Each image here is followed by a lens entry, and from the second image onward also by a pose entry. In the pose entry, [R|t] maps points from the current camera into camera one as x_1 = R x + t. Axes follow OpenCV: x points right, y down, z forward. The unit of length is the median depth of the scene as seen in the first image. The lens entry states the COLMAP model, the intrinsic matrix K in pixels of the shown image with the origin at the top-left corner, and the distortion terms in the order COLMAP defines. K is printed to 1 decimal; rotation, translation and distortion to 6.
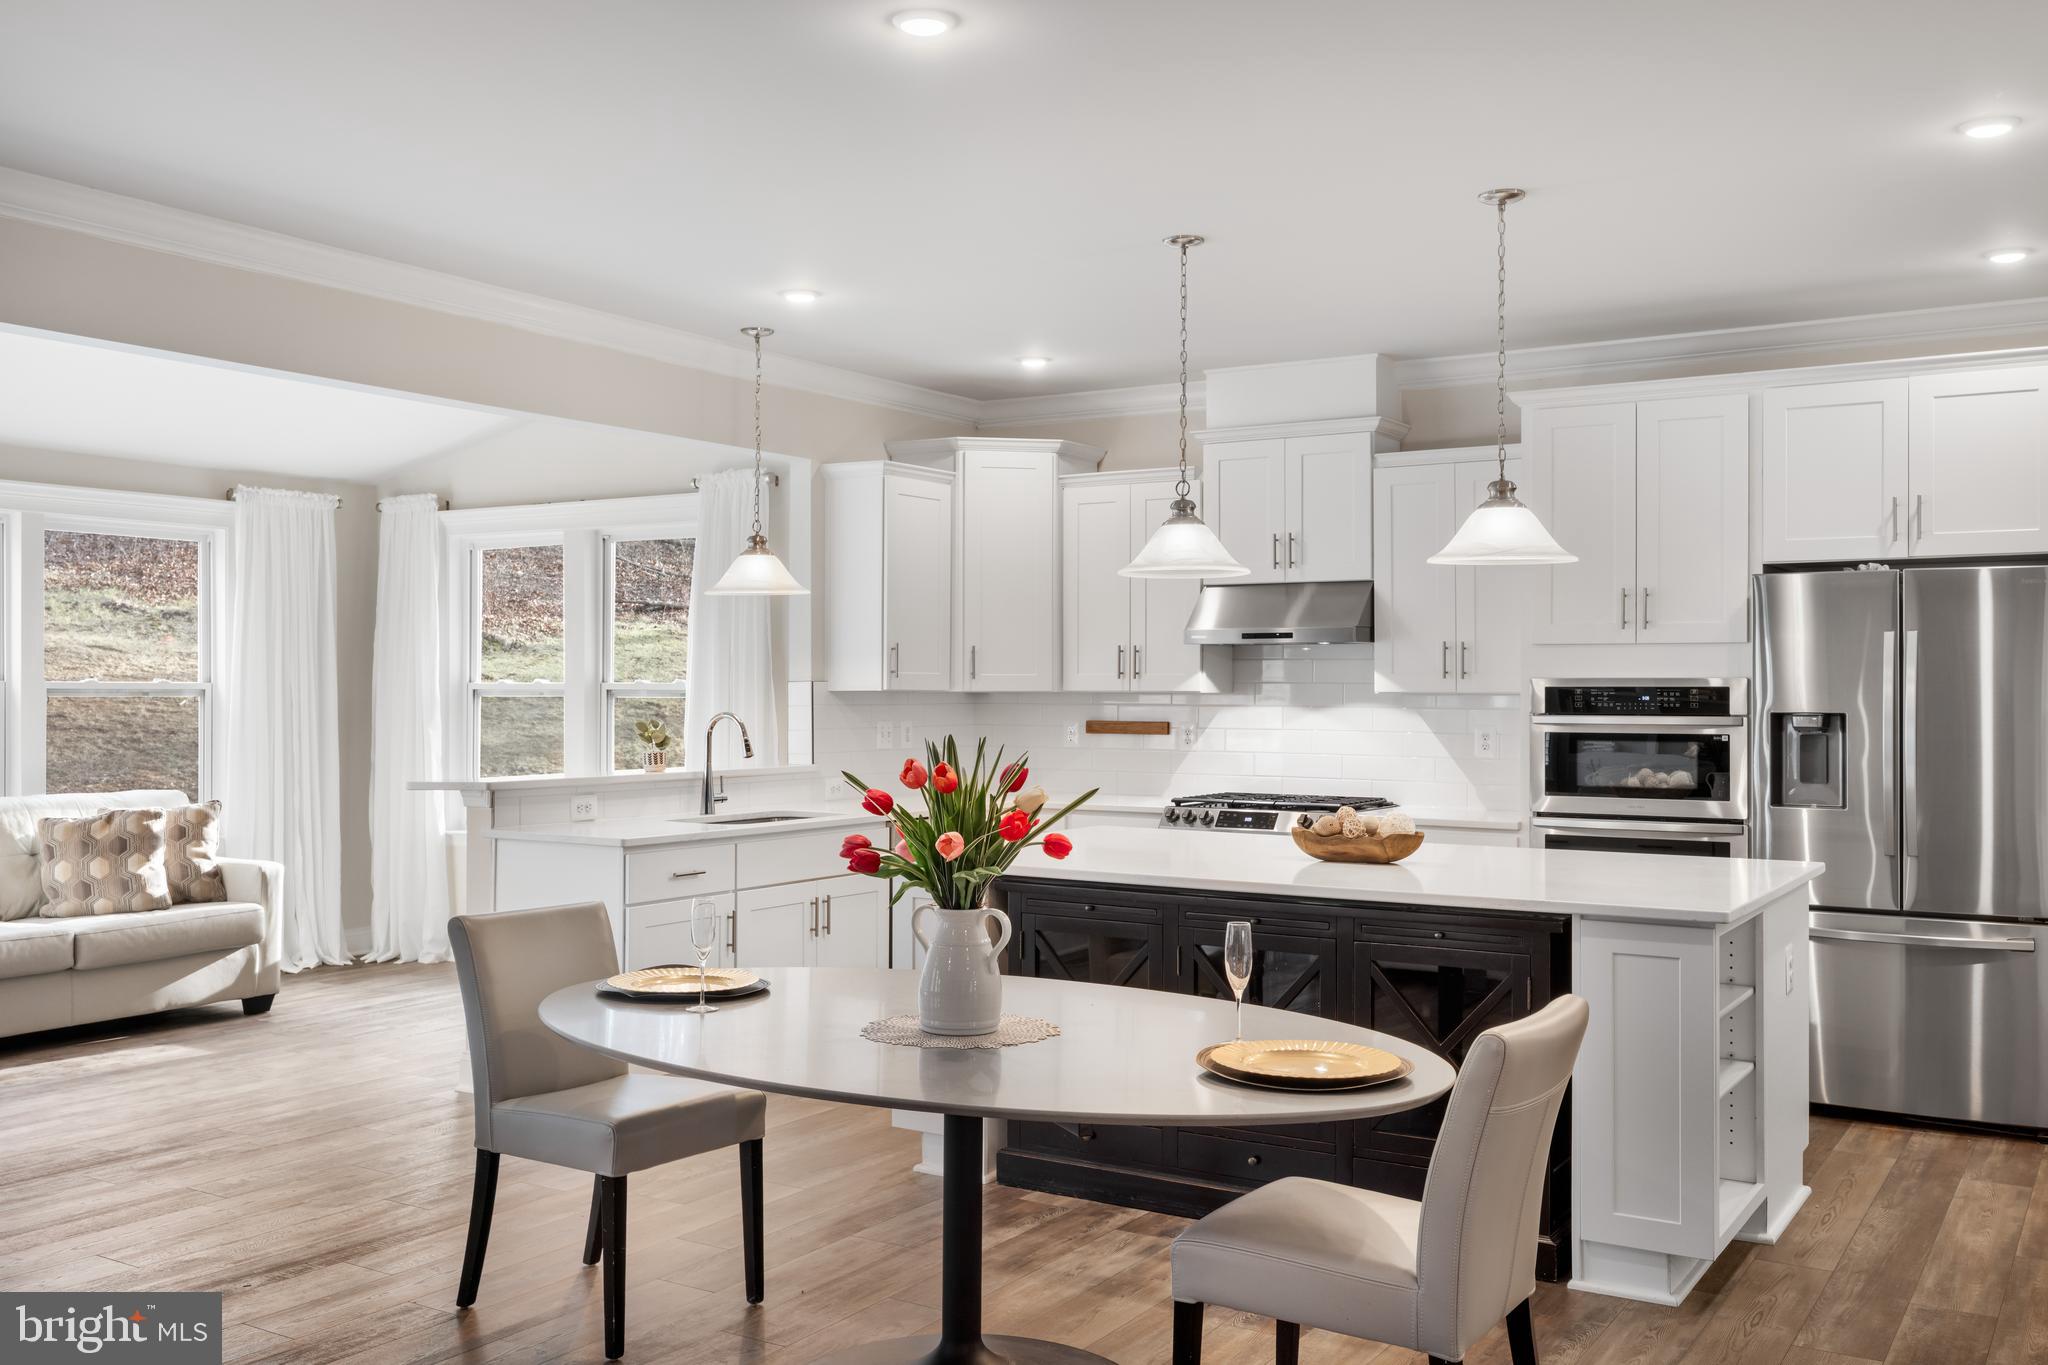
lens RADIAL K [[1815.2, 0, 1006.2], [0, 1815.2, 678.2], [0, 0, 1]] dist [0.008337, -0.009341]
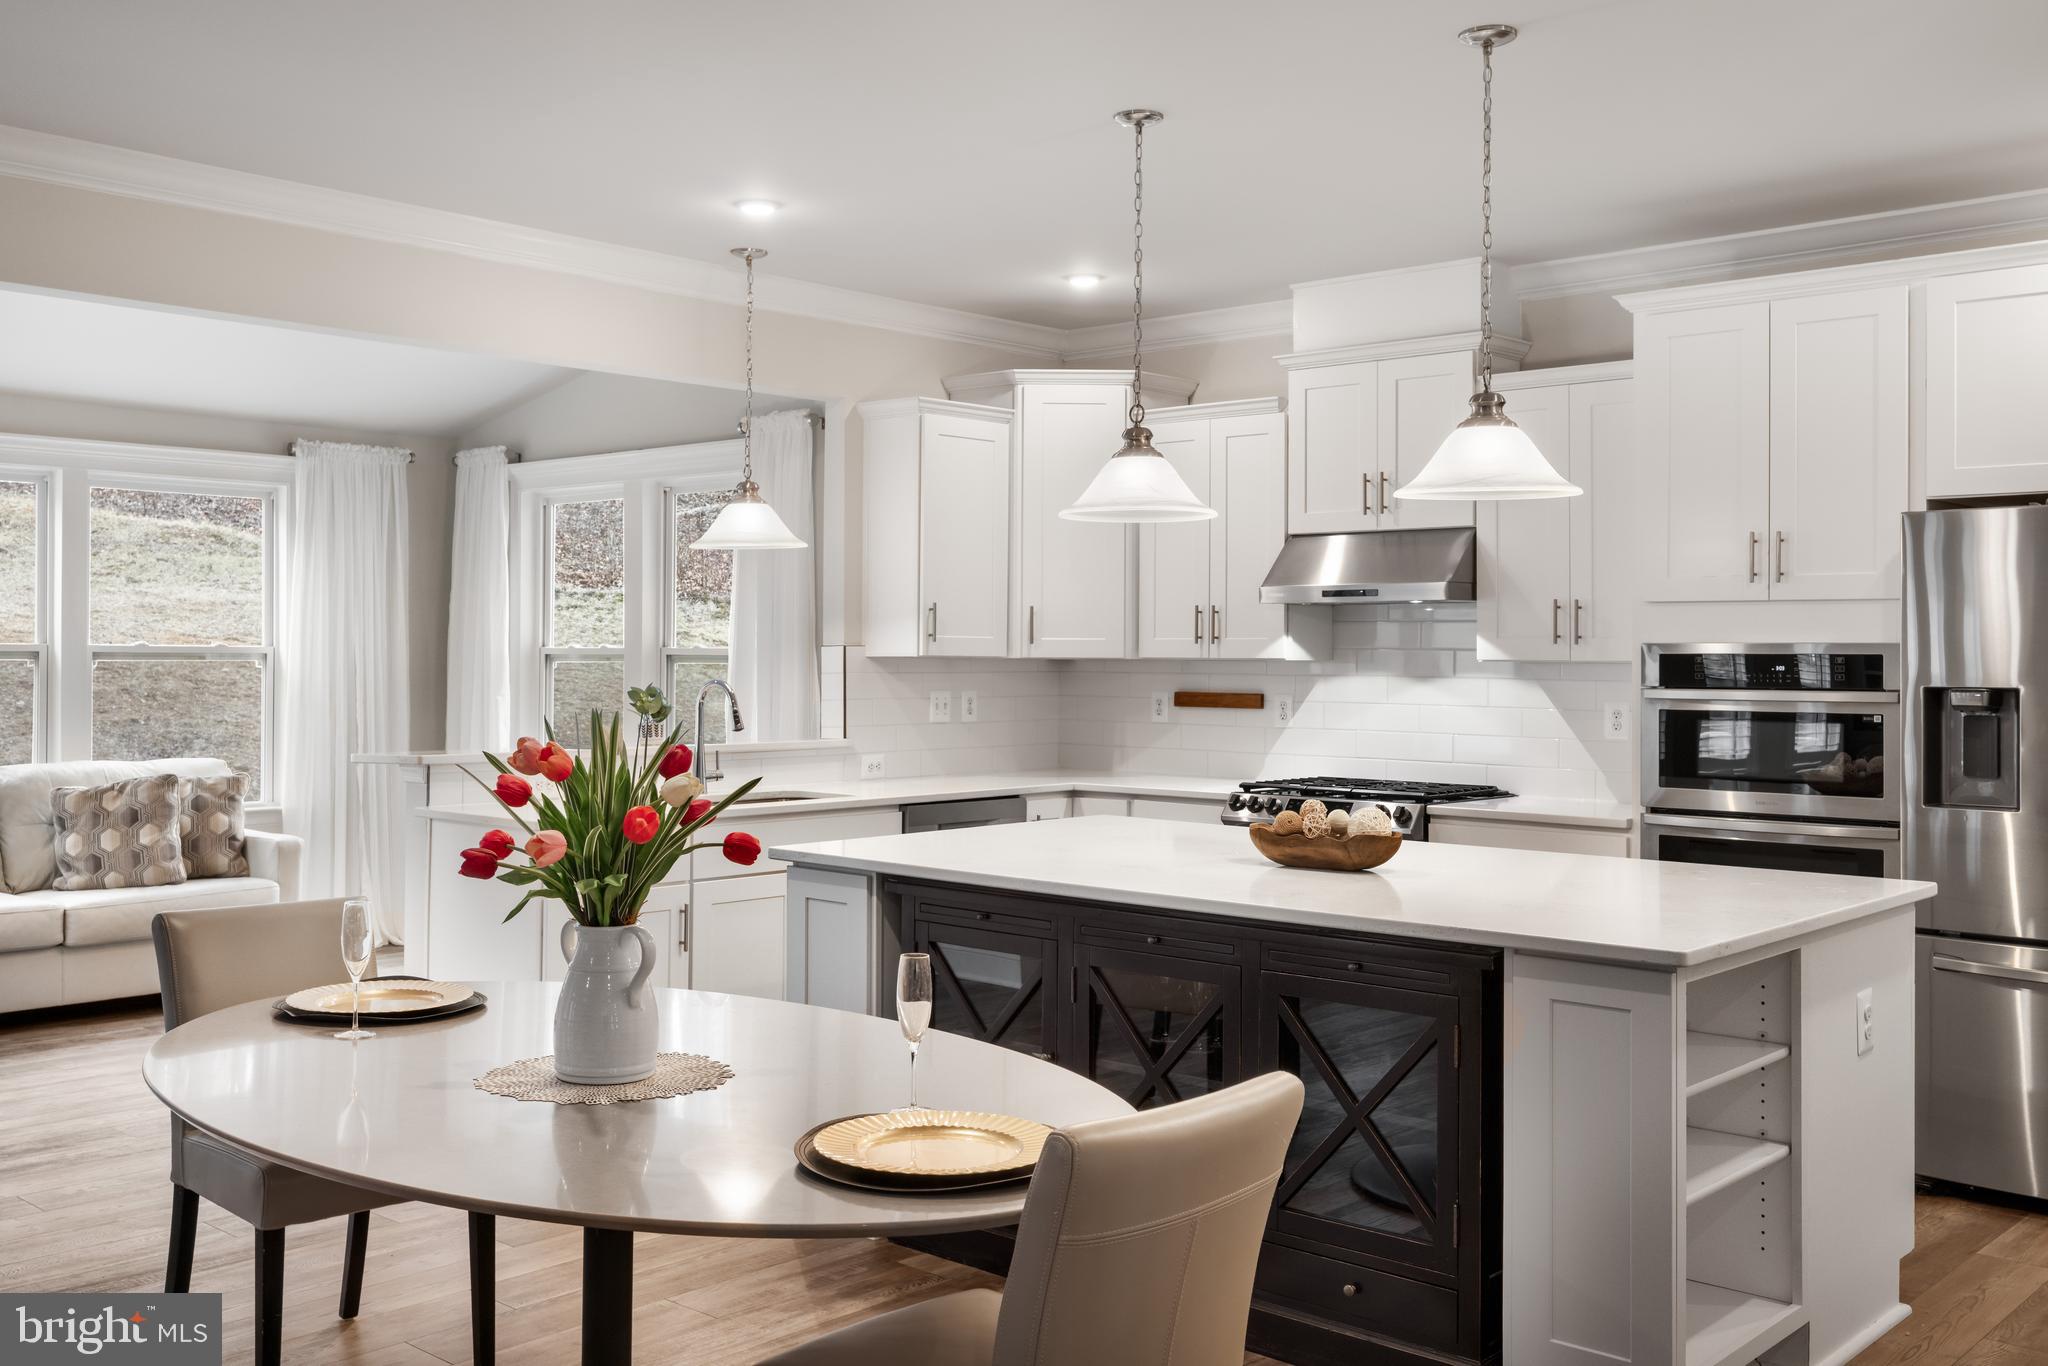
lens RADIAL K [[1901.6, 0, 1012.5], [0, 1901.6, 640.6], [0, 0, 1]] dist [0.007625, 0.000000]
pose [[0.985039, 0.001581, -0.172325, 0.141477], [-0.002071, 0.999994, -0.002667, 0.001445], [0.172320, 0.002984, 0.985036, 0.096241]]
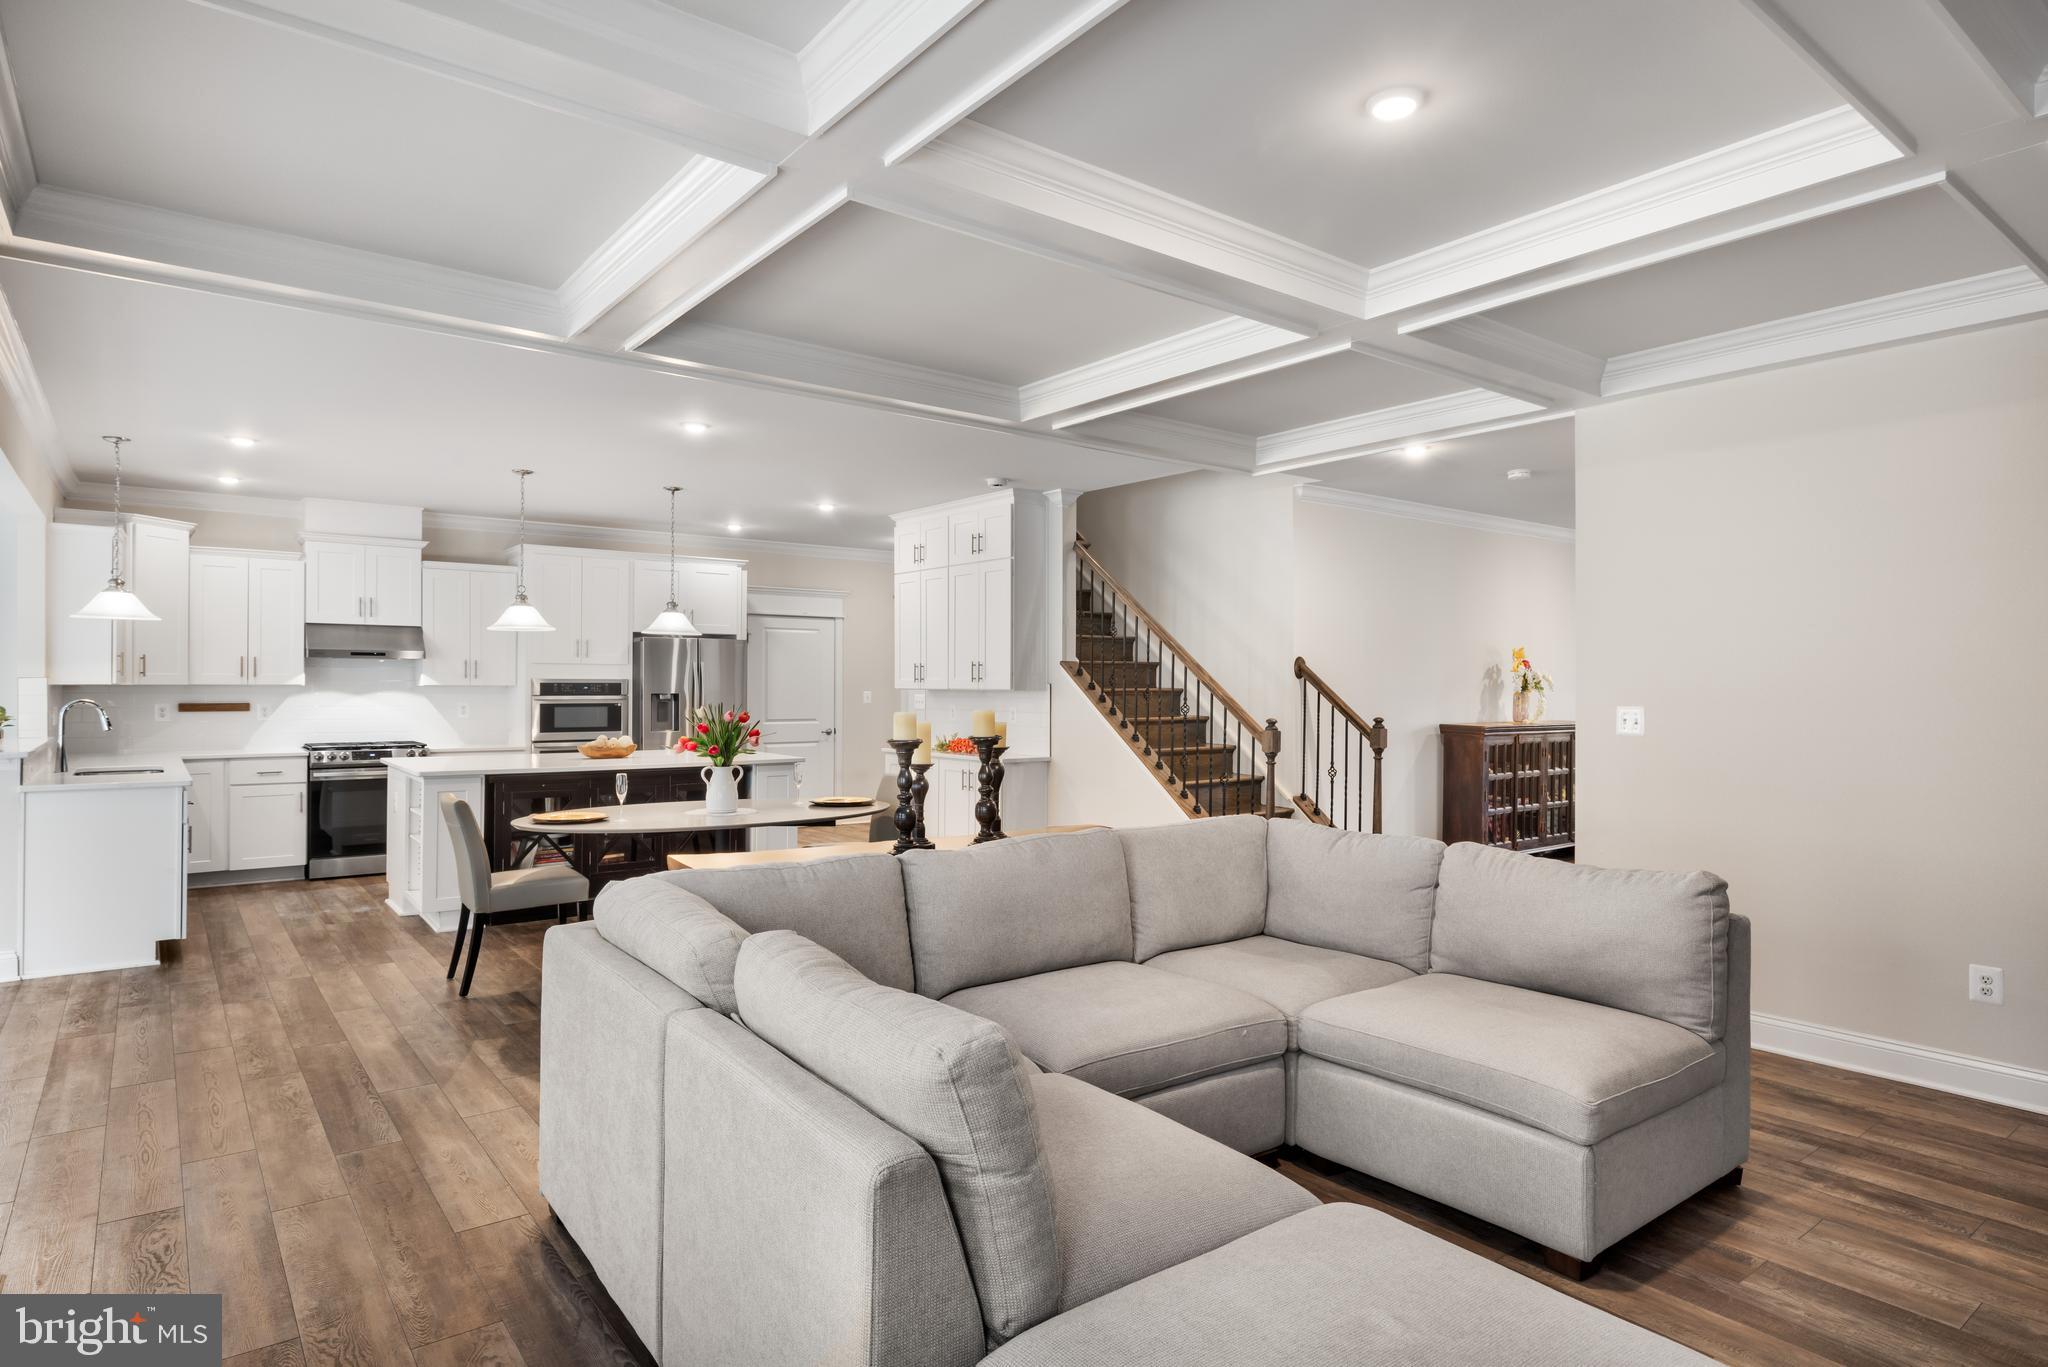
lens RADIAL K [[1132.6, 0, 1014.7], [0, 1132.6, 677.4], [0, 0, 1]] dist [-0.001201, -0.002663]
pose [[0.344944, 0.006133, 0.938603, -0.693959], [-0.007479, 0.999965, -0.003786, -0.000687], [-0.938594, -0.005714, 0.344978, 0.002740]]
